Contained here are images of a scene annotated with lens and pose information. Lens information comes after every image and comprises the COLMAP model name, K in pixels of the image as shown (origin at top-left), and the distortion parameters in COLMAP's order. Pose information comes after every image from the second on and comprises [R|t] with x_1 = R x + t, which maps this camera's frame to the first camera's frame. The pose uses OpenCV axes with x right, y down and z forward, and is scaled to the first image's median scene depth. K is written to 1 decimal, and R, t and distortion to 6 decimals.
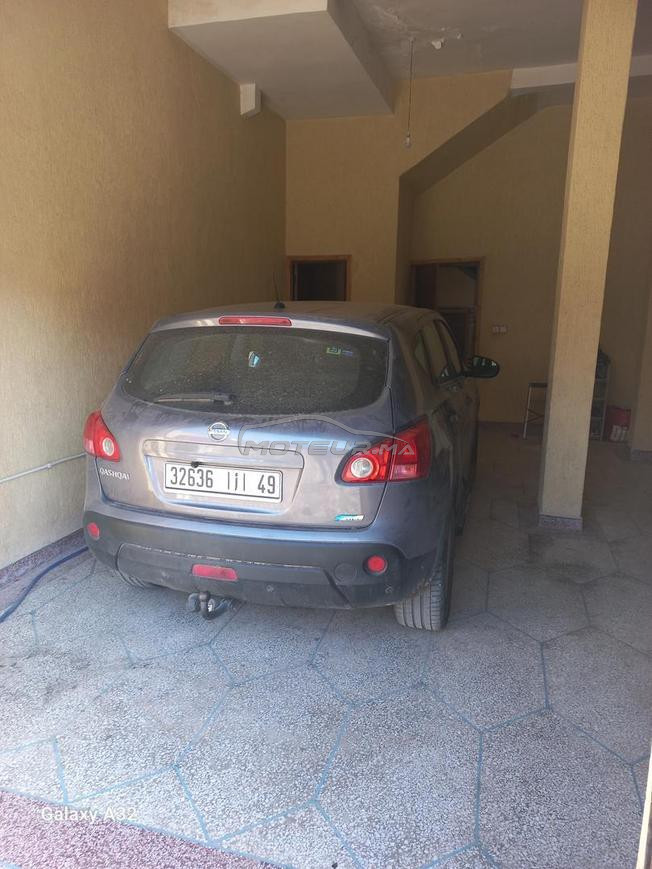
lens RADIAL K [[629.1, 0, 326.0], [0, 629.1, 434.5], [0, 0, 1]] dist [0.037165, -0.000840]
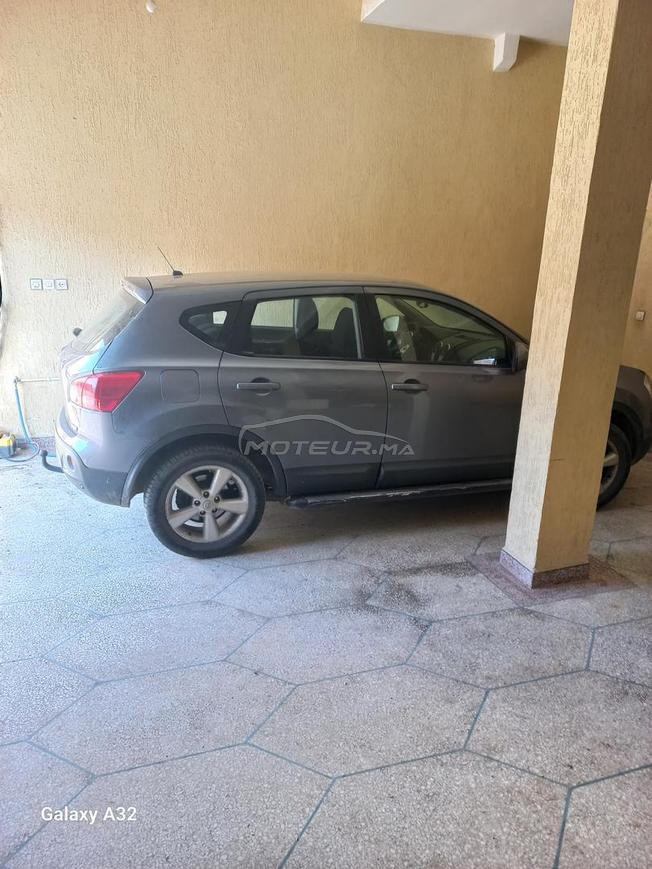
lens RADIAL K [[629.1, 0, 326.0], [0, 629.1, 434.5], [0, 0, 1]] dist [0.037165, -0.000840]
pose [[0.576688, 0.241874, -0.780338, 0.890356], [-0.199034, 0.967984, 0.152946, -0.100288], [0.792349, 0.067112, 0.606366, 0.372282]]
